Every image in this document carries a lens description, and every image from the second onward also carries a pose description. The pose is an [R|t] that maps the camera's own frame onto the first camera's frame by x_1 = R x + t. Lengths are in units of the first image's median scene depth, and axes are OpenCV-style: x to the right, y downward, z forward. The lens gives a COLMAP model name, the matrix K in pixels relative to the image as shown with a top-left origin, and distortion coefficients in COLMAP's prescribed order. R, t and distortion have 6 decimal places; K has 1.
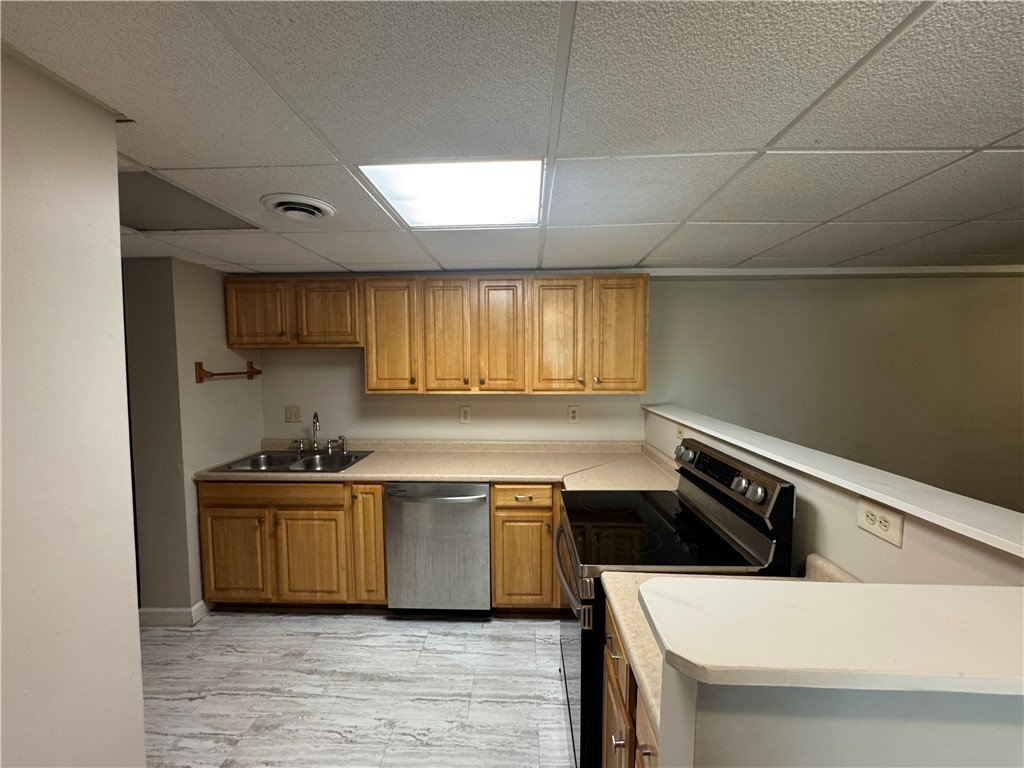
lens RADIAL K [[409.7, 0, 511.3], [0, 409.7, 385.8], [0, 0, 1]] dist [-0.004209, -0.000114]
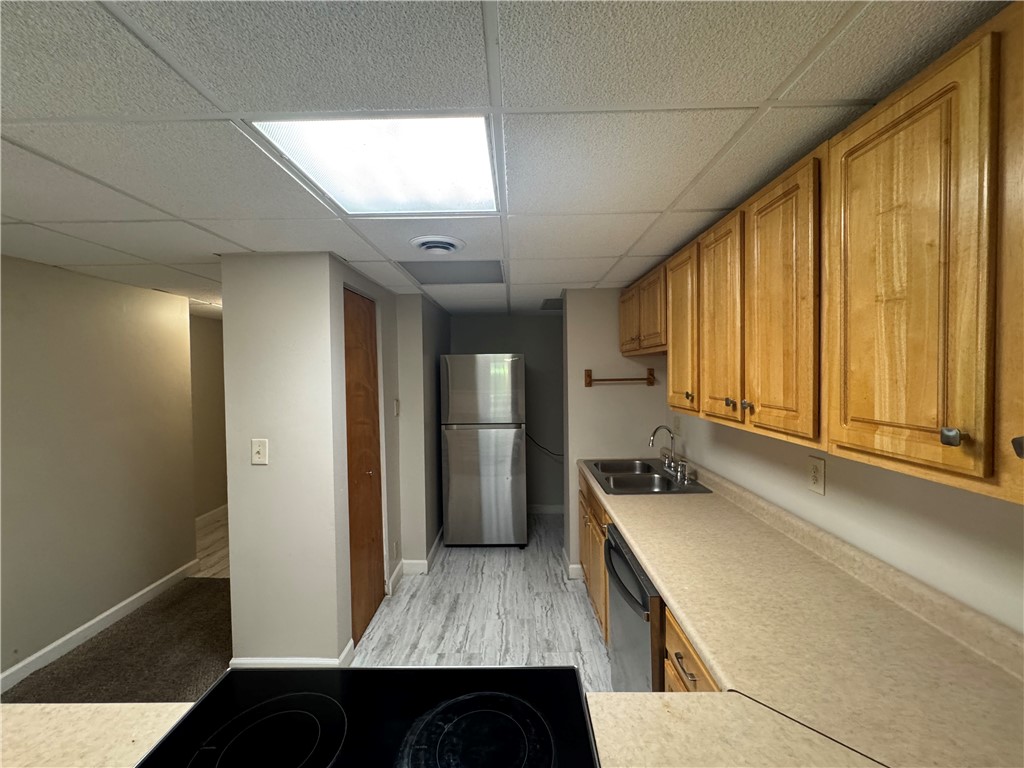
lens RADIAL K [[409.7, 0, 509.4], [0, 409.7, 385.6], [0, 0, 1]] dist [-0.004209, -0.000114]
pose [[0.017572, 0.038106, -0.999119, 0.419680], [-0.036299, 0.998639, 0.037449, -0.046259], [0.999186, 0.035609, 0.018932, 0.704121]]
